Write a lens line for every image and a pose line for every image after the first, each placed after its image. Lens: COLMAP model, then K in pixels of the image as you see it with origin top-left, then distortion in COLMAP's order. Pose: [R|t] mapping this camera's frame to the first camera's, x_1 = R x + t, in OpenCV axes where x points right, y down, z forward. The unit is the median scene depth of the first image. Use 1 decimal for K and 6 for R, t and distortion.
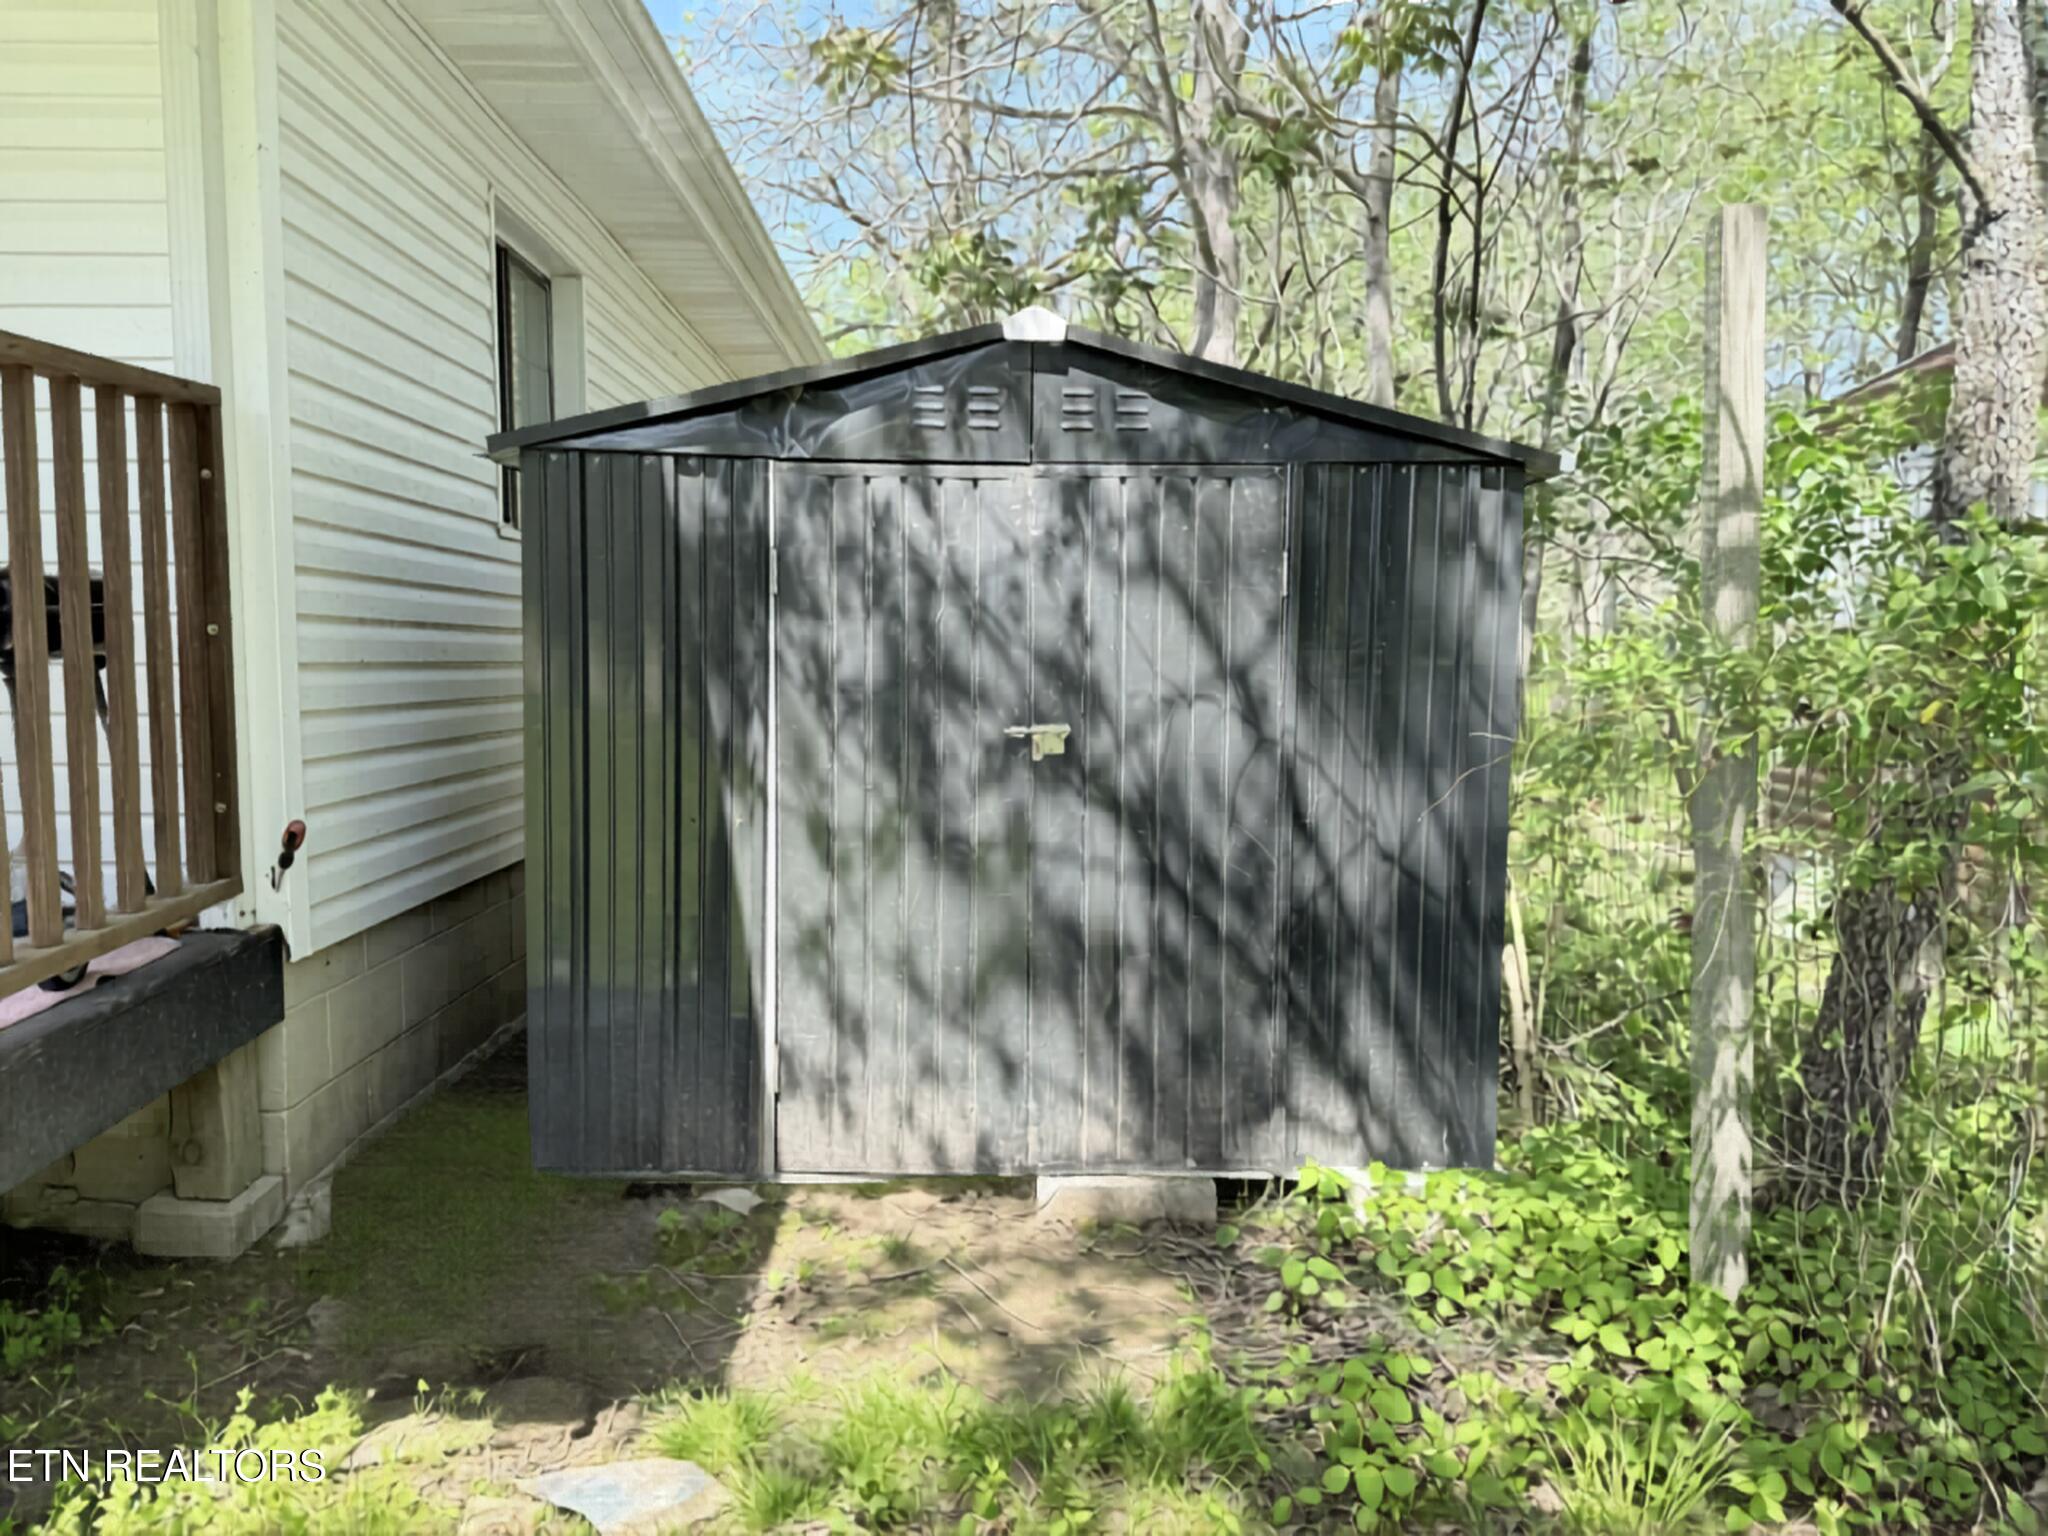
lens RADIAL K [[1367.0, 0, 1024.0], [0, 1367.0, 768.0], [0, 0, 1]] dist [0.000508, 0.000154]
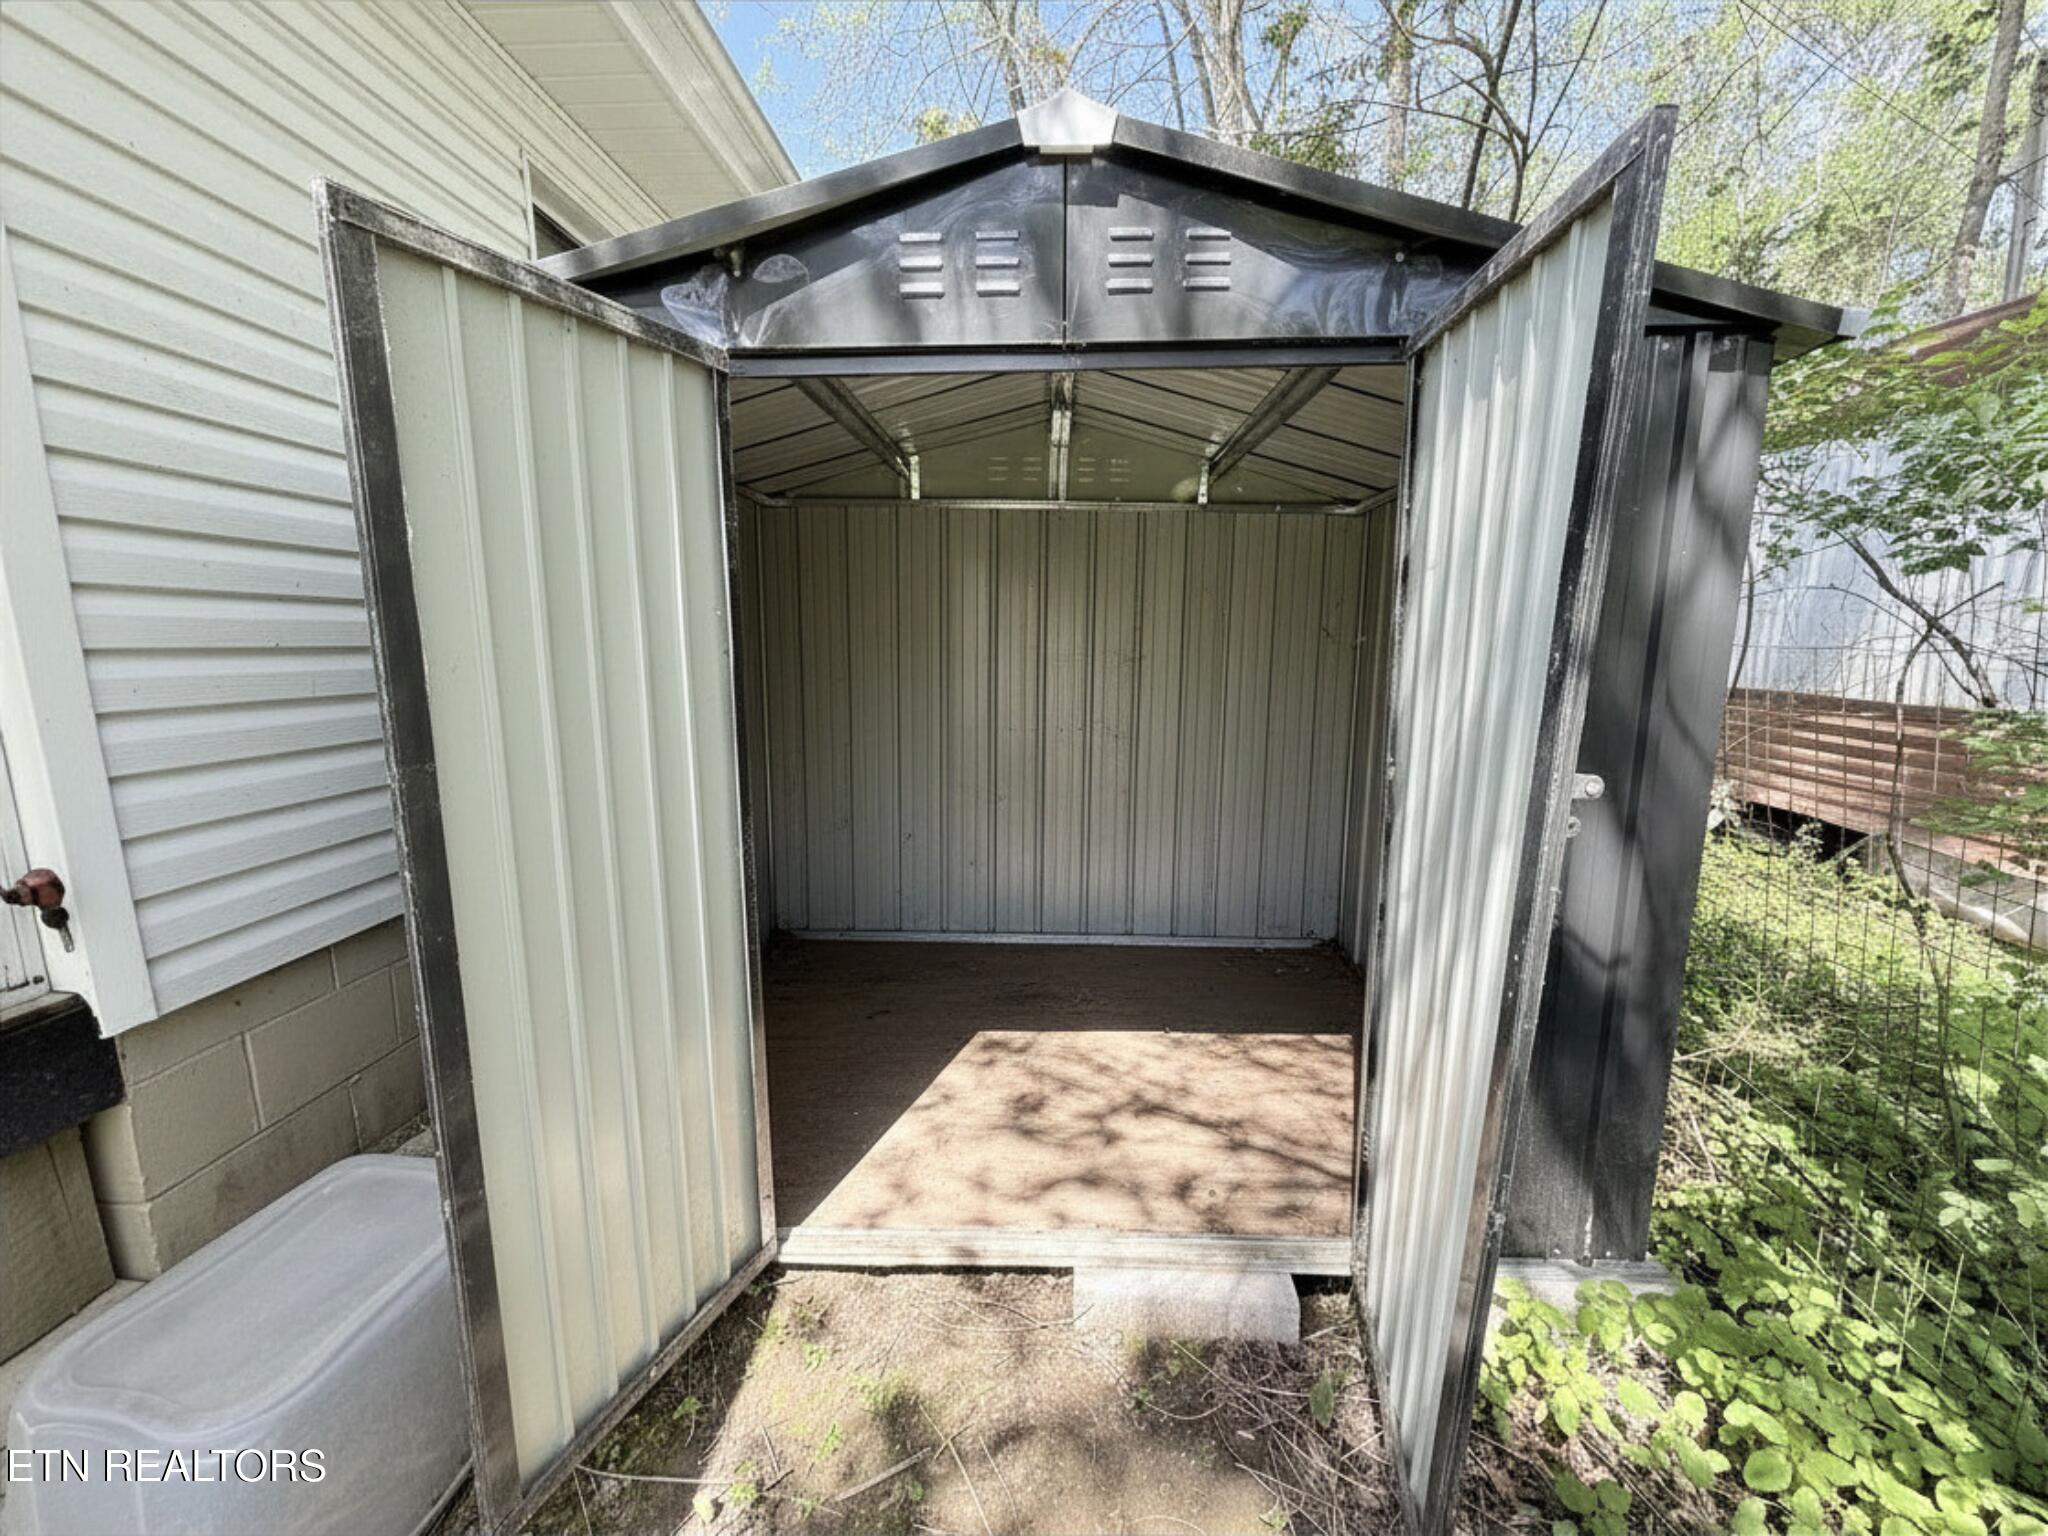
lens RADIAL K [[813.5, 0, 1024.0], [0, 813.5, 768.0], [0, 0, 1]] dist [0.000062, -0.000033]
pose [[0.999008, -0.005446, -0.044197, 0.002952], [0.010103, 0.994330, 0.105857, -0.050900], [0.043370, -0.106198, 0.993399, 0.553525]]
